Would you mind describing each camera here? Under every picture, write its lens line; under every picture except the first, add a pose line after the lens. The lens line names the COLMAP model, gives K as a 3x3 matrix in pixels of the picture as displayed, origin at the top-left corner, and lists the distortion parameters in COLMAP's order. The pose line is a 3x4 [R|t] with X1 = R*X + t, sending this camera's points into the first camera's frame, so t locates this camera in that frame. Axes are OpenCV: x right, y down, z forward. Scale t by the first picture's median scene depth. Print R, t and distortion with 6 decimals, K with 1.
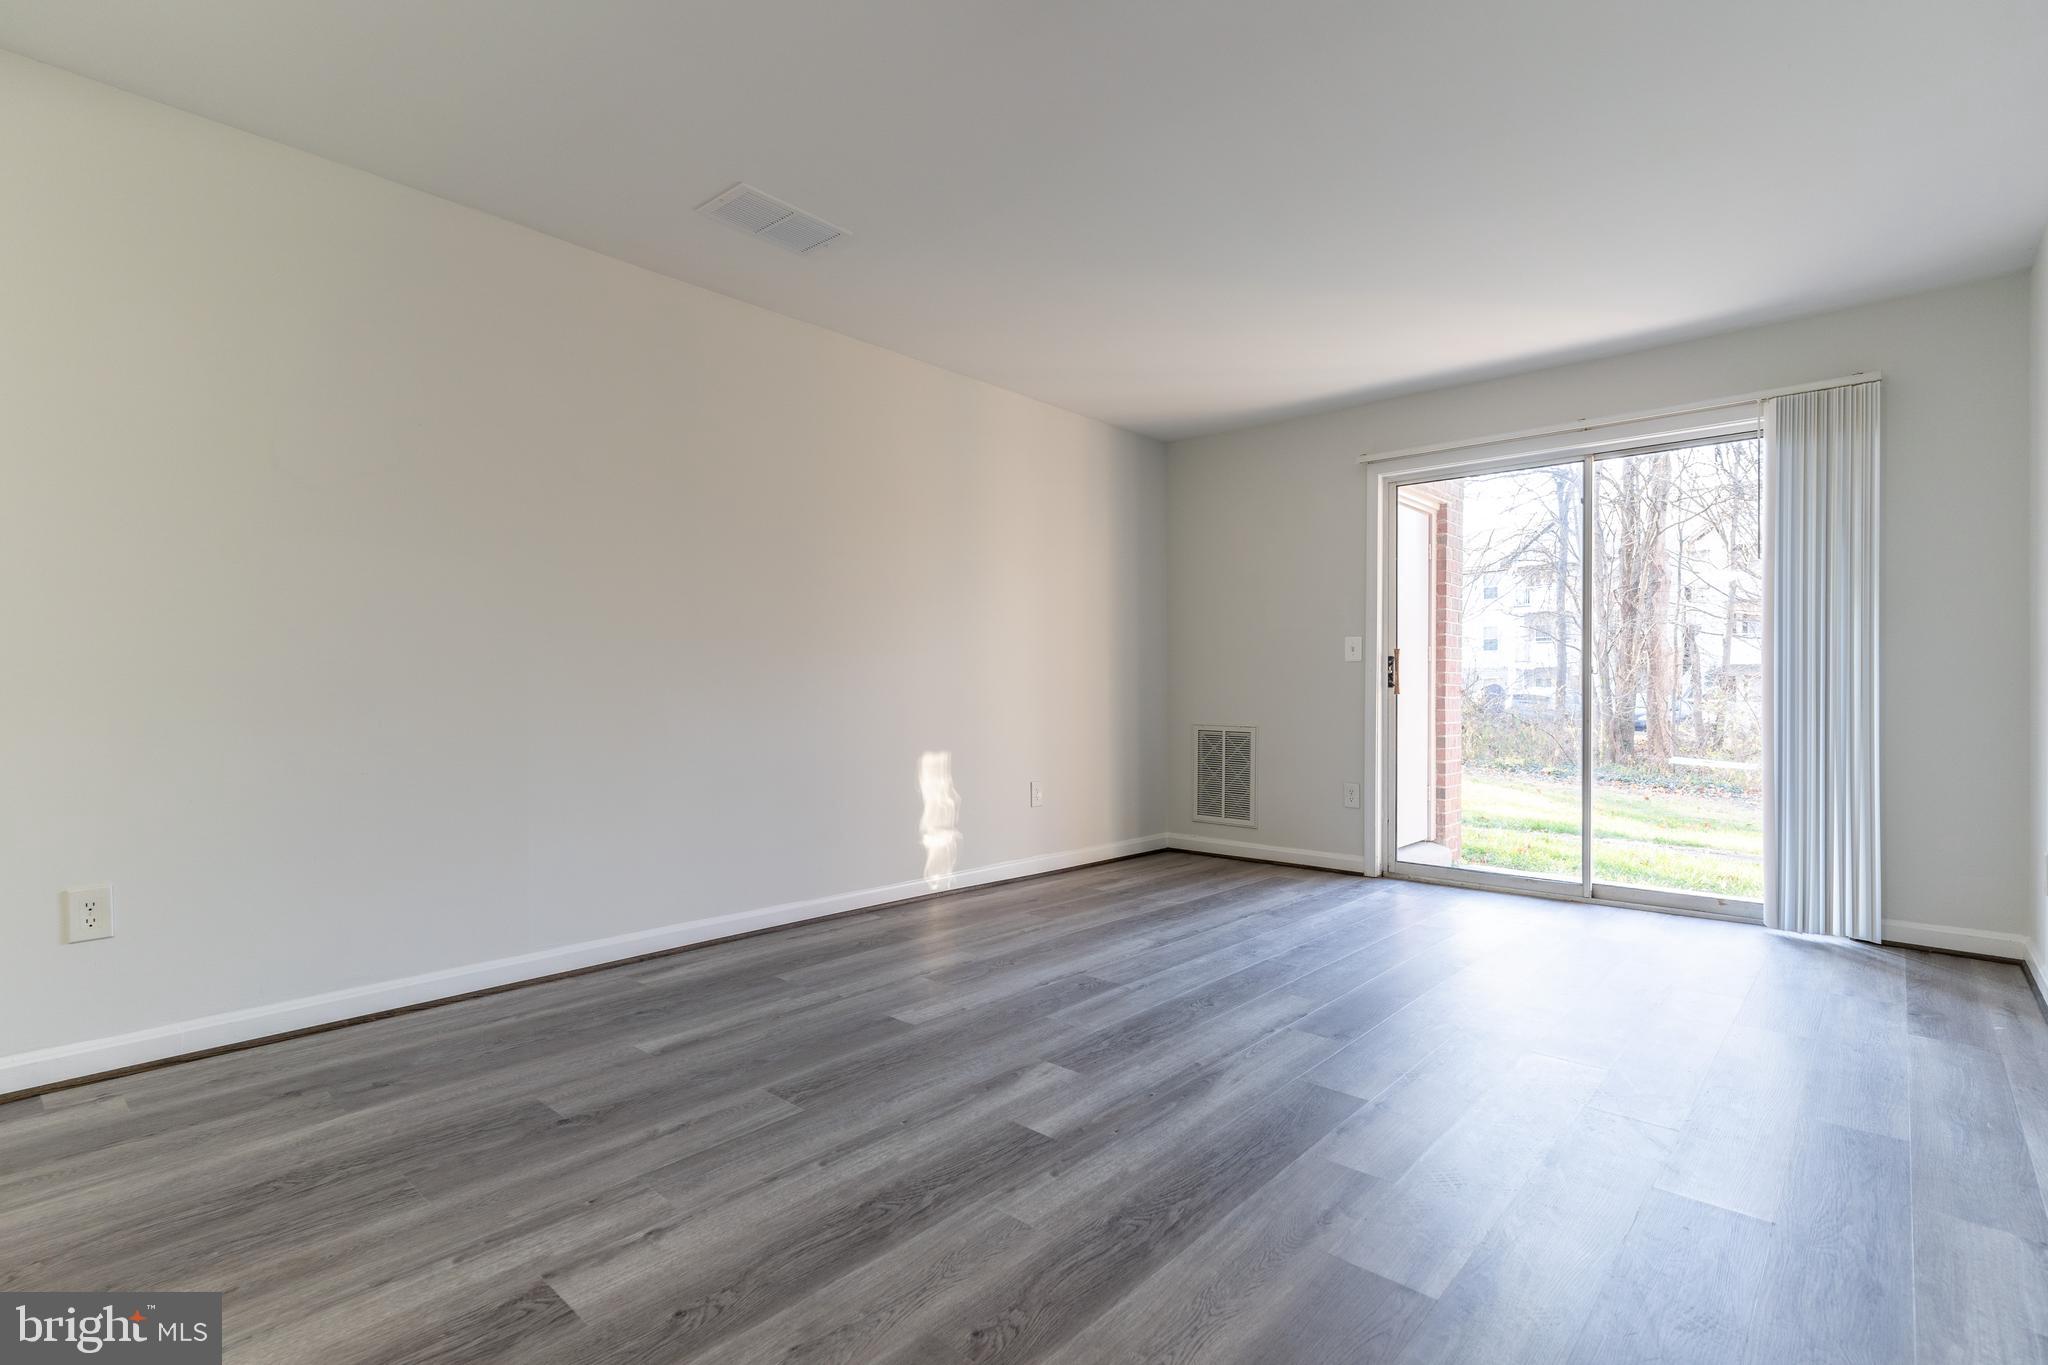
lens RADIAL K [[978.4, 0, 1012.2], [0, 978.4, 680.1], [0, 0, 1]] dist [0.002222, -0.000716]
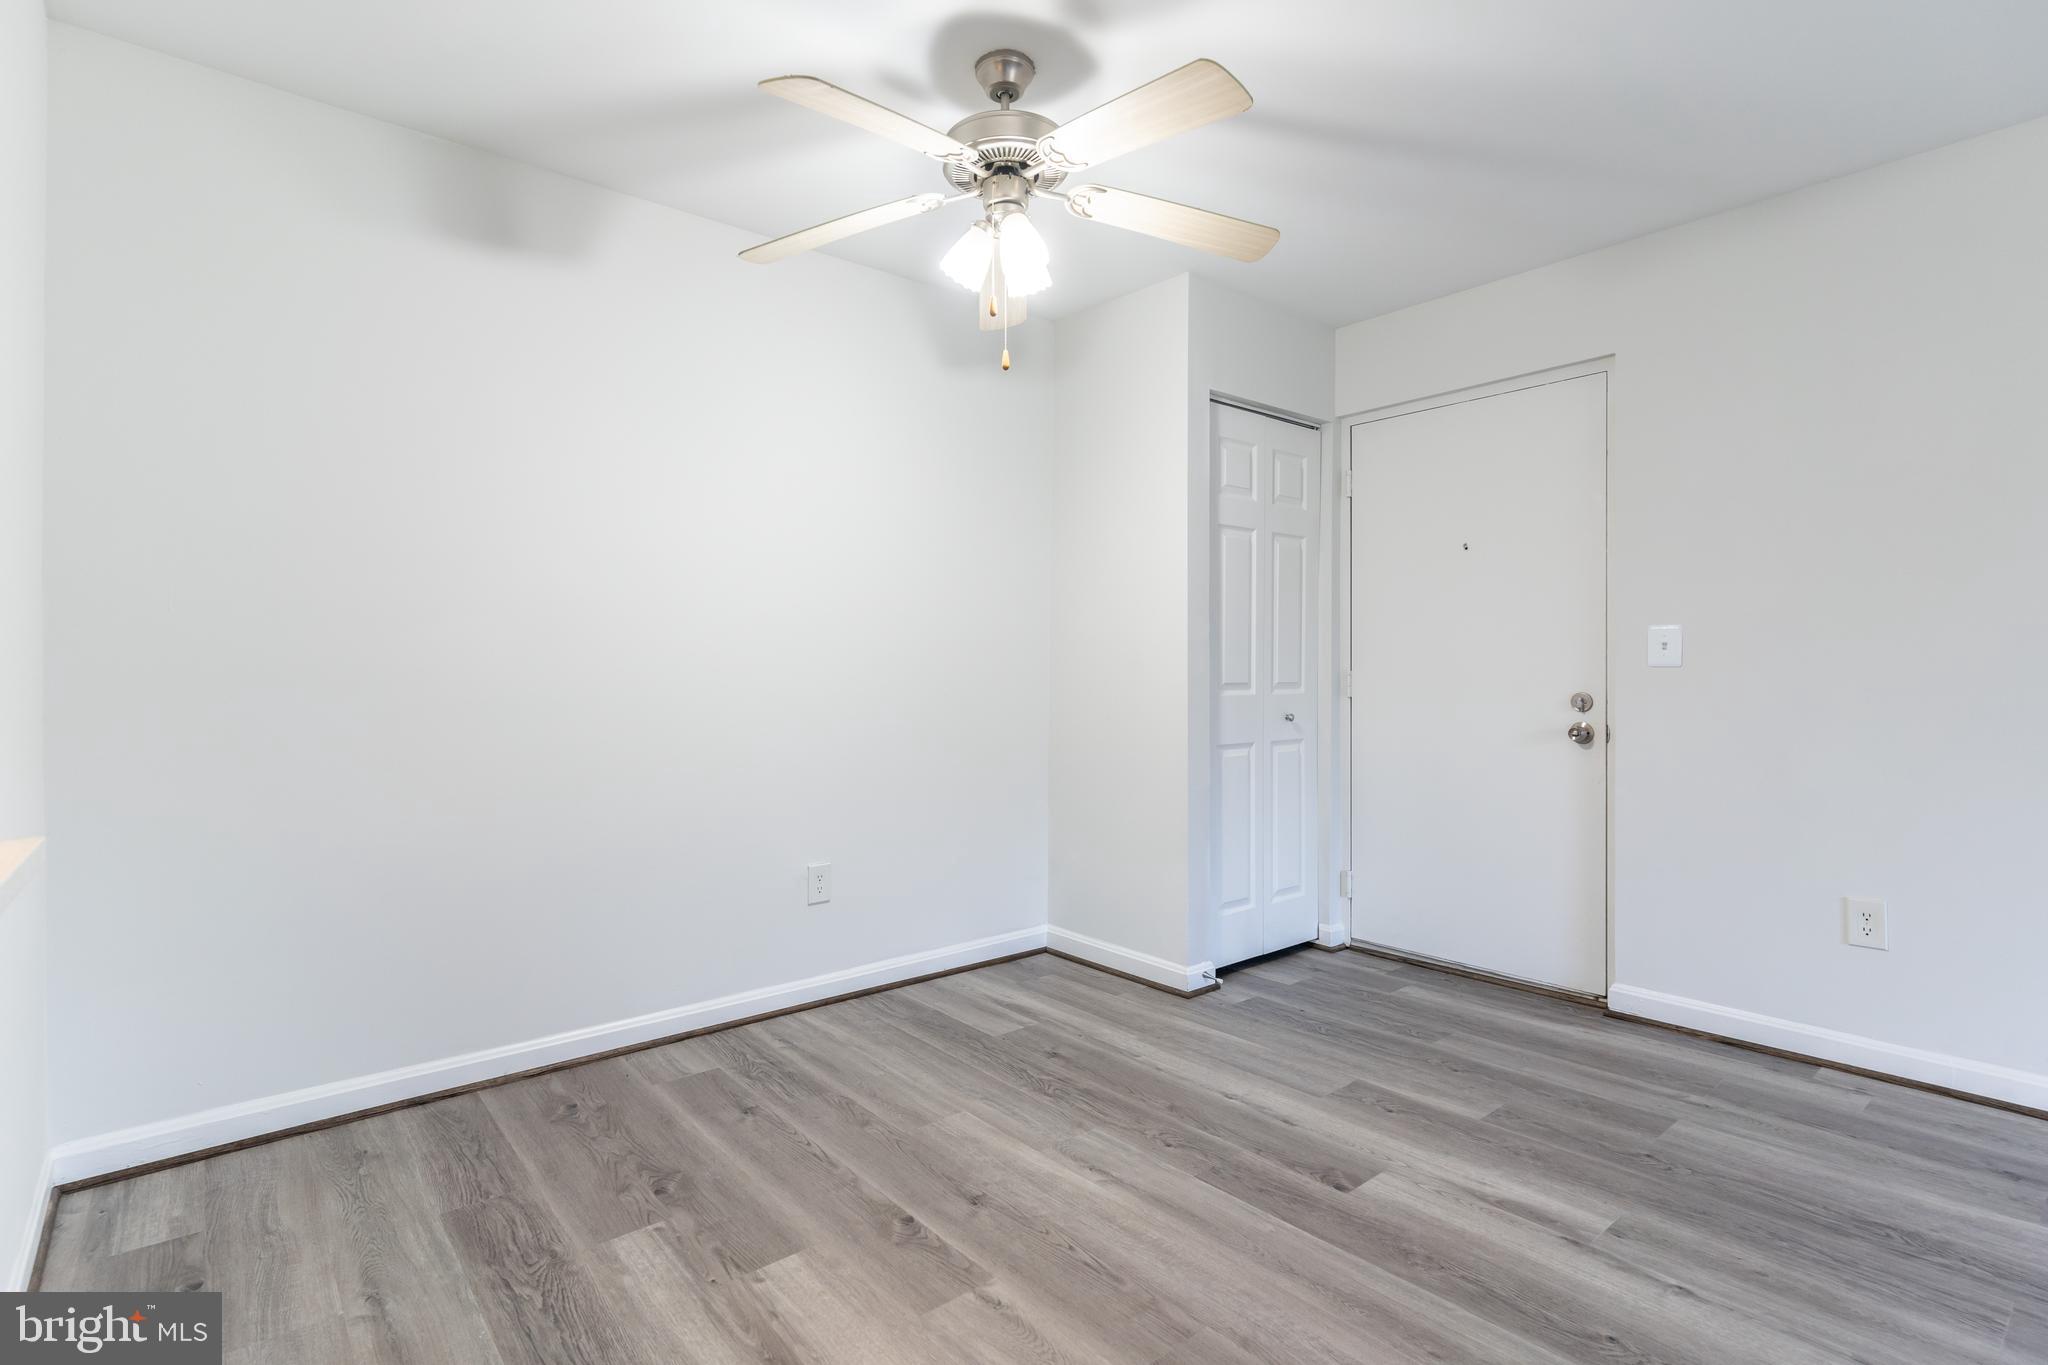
lens RADIAL K [[978.4, 0, 1011.4], [0, 978.4, 673.5], [0, 0, 1]] dist [0.002222, -0.000716]
pose [[-0.142520, 0.002164, -0.989789, 0.275917], [0.006379, 0.999979, 0.001268, -0.049231], [0.989771, -0.006134, -0.142531, 0.187250]]
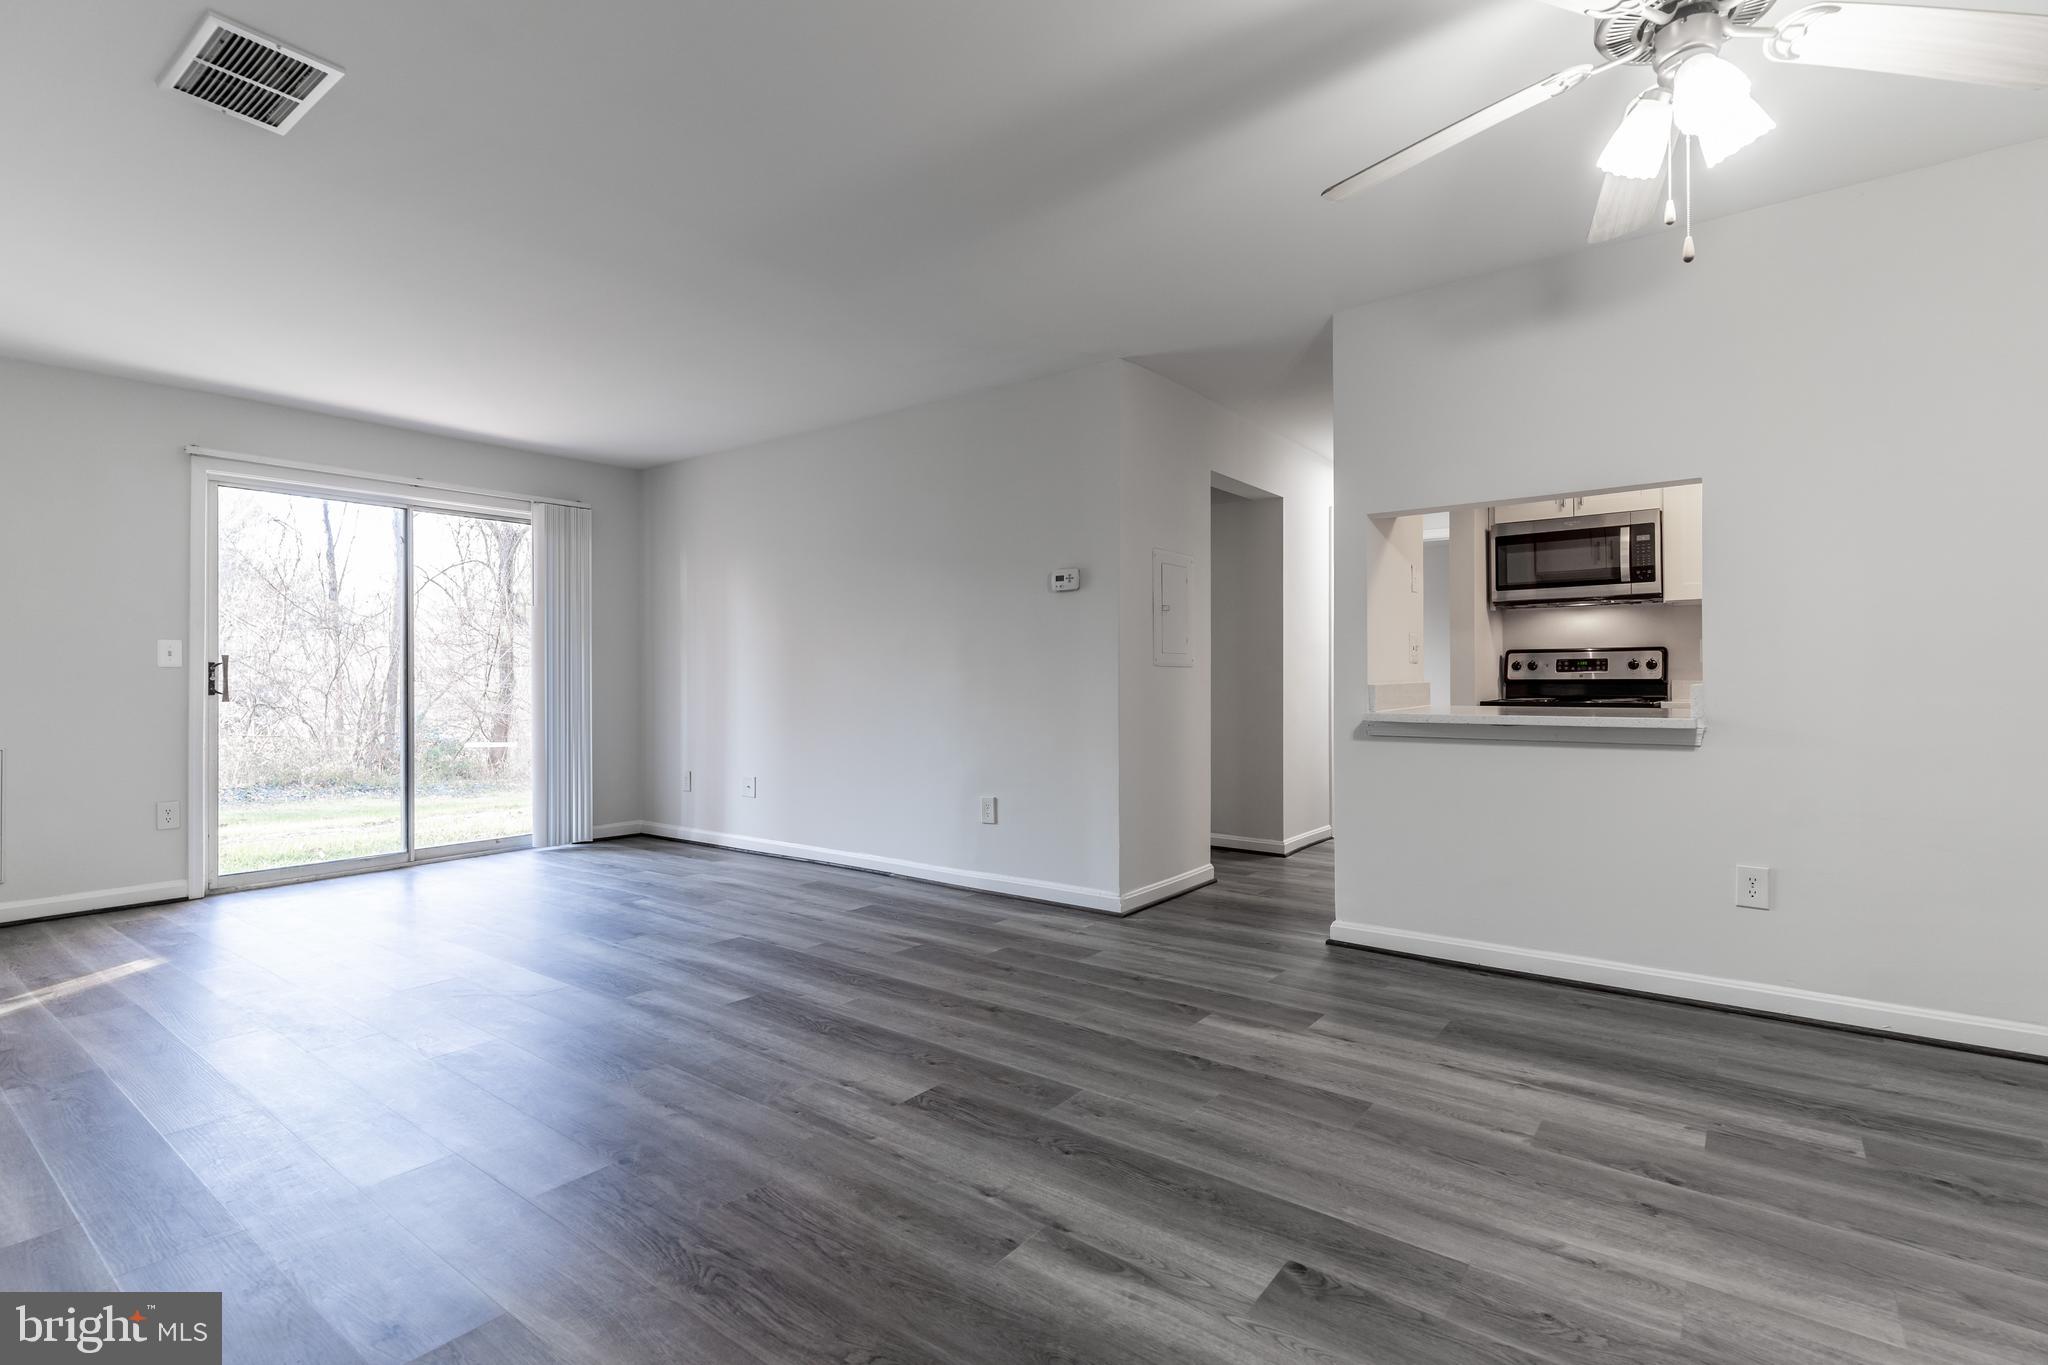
lens RADIAL K [[978.4, 0, 1010.4], [0, 978.4, 683.1], [0, 0, 1]] dist [0.002222, -0.000716]
pose [[-0.080975, -0.004756, 0.996705, -1.227801], [-0.002516, 0.999986, 0.004567, -0.021171], [-0.996713, -0.002138, -0.080986, 0.593501]]
